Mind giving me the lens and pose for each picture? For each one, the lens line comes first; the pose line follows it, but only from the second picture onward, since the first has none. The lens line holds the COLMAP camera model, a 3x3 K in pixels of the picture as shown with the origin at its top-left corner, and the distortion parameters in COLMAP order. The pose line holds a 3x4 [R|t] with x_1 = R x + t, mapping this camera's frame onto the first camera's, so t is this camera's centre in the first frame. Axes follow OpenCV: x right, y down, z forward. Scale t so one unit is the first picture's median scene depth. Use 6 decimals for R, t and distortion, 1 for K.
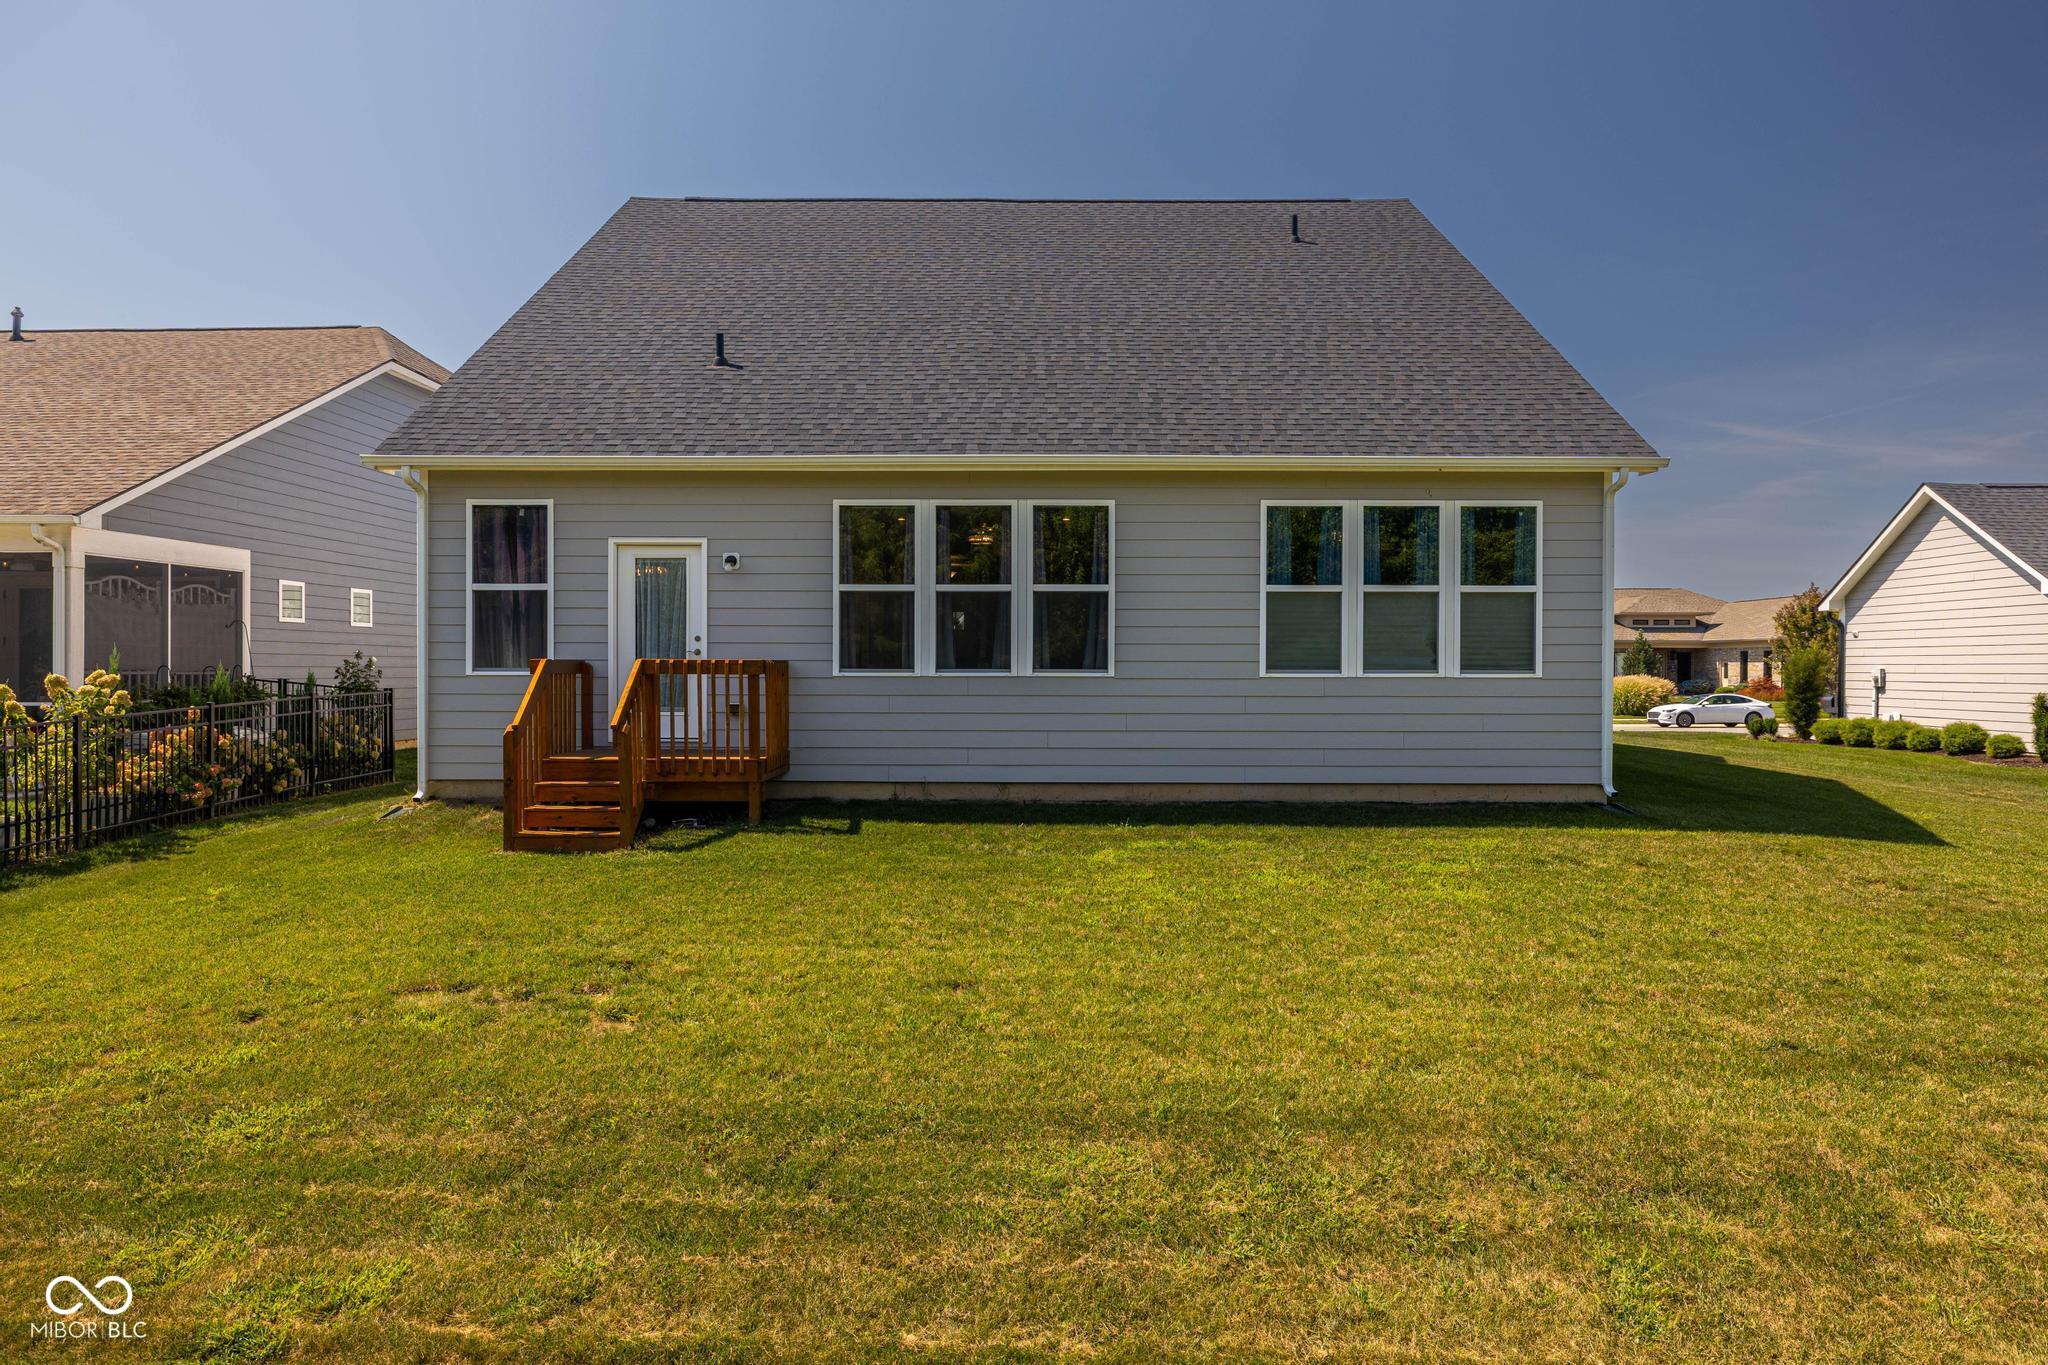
lens RADIAL K [[1274.0, 0, 1024.0], [0, 1274.0, 682.5], [0, 0, 1]] dist [0.004819, 0.001099]
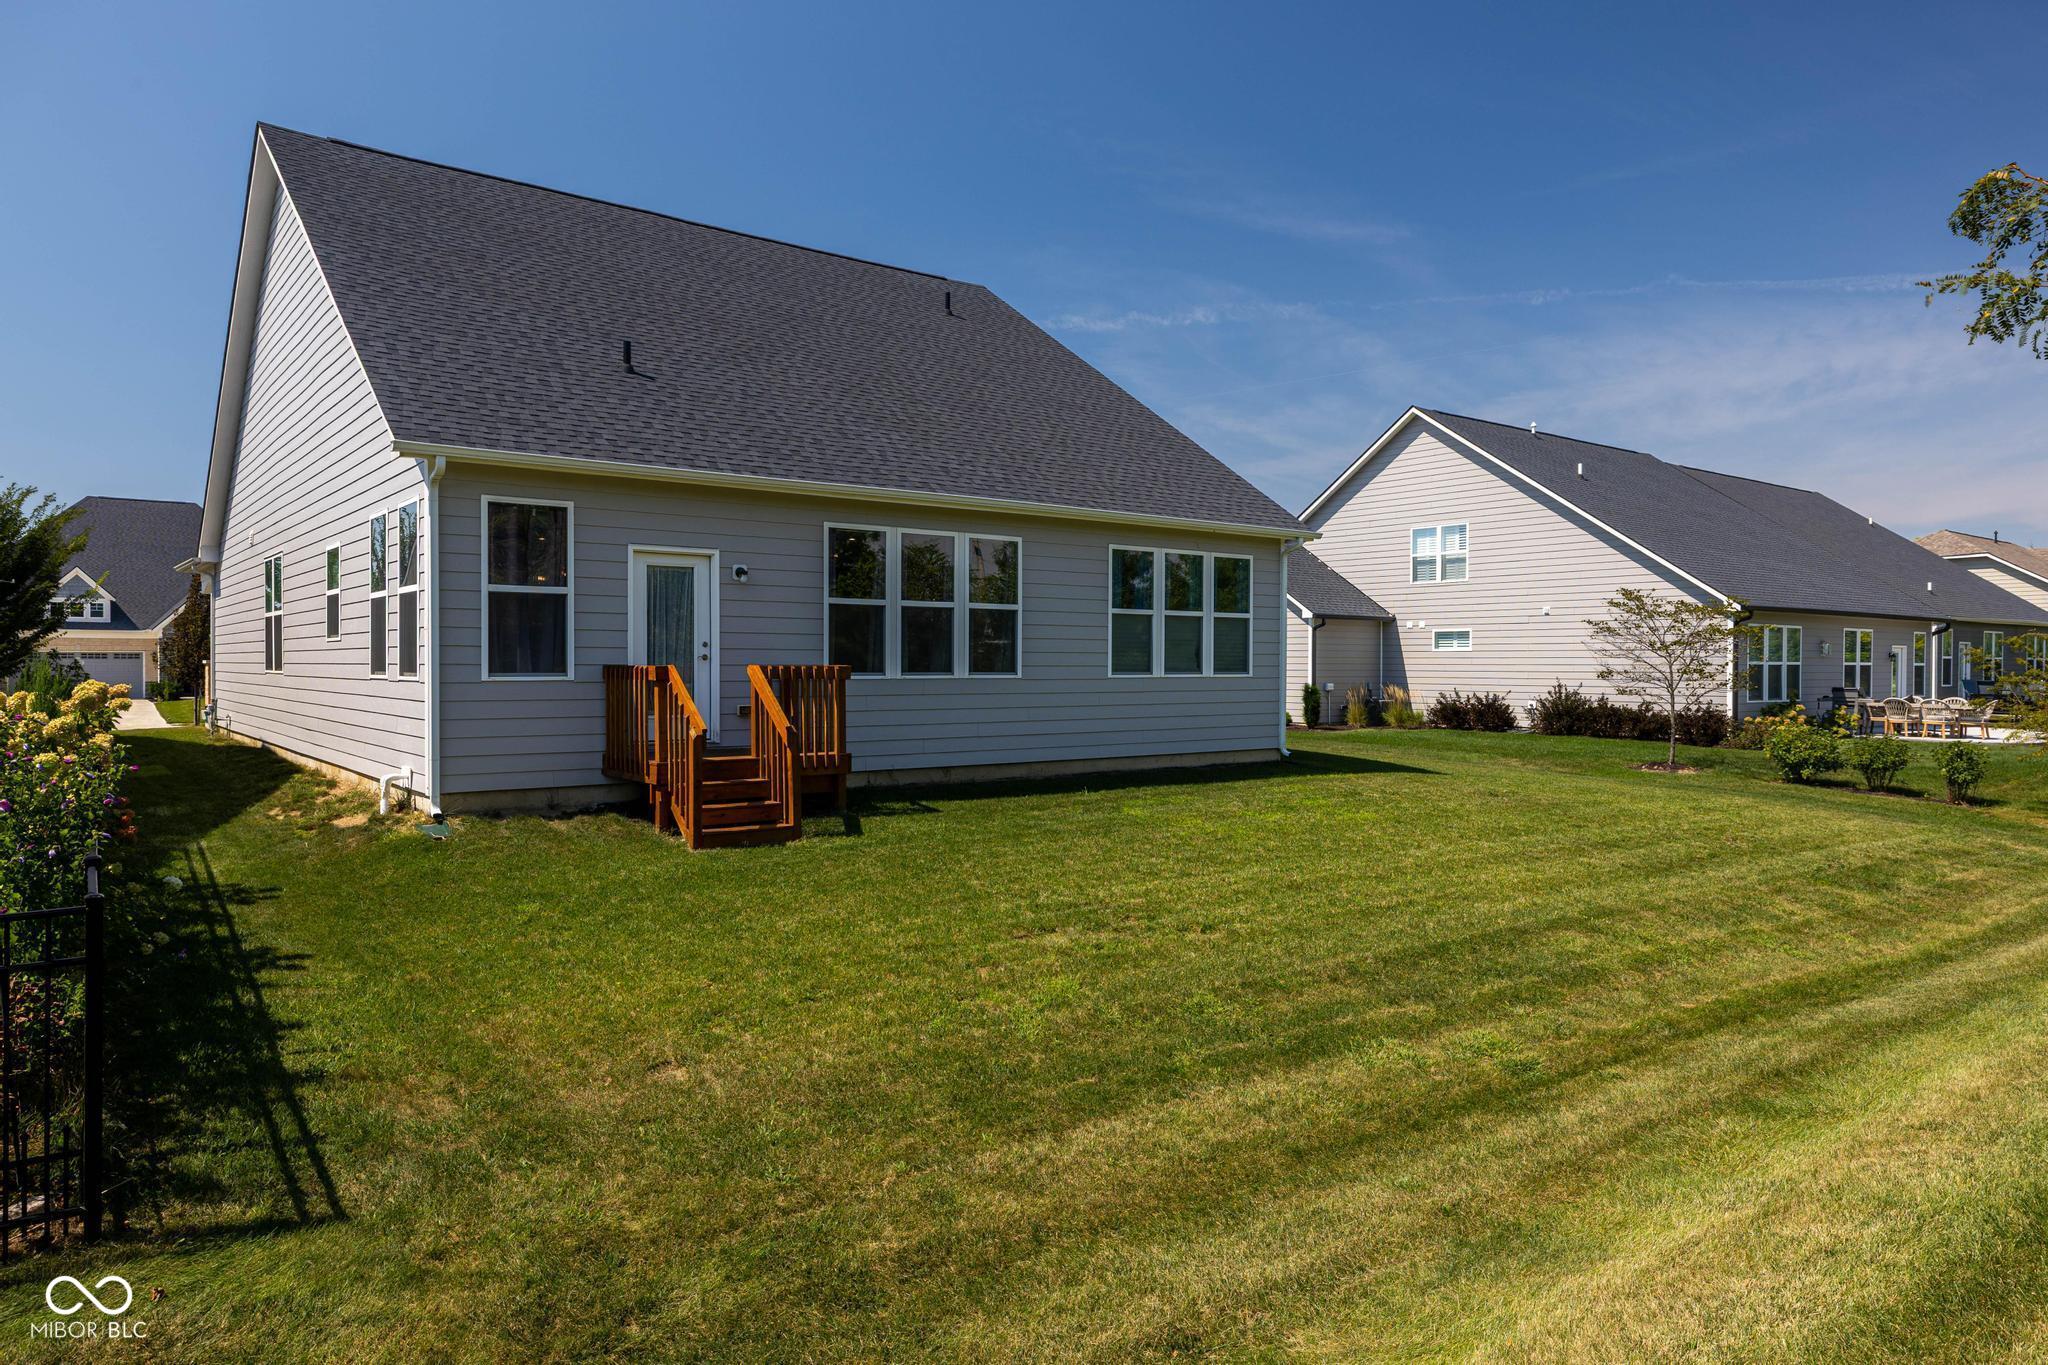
lens RADIAL K [[1274.0, 0, 1024.0], [0, 1274.0, 682.5], [0, 0, 1]] dist [0.004819, 0.001099]
pose [[0.789174, -0.008826, 0.614106, -0.697553], [0.010109, 0.999948, 0.001381, -0.001905], [-0.614086, 0.005118, 0.789222, 0.008331]]
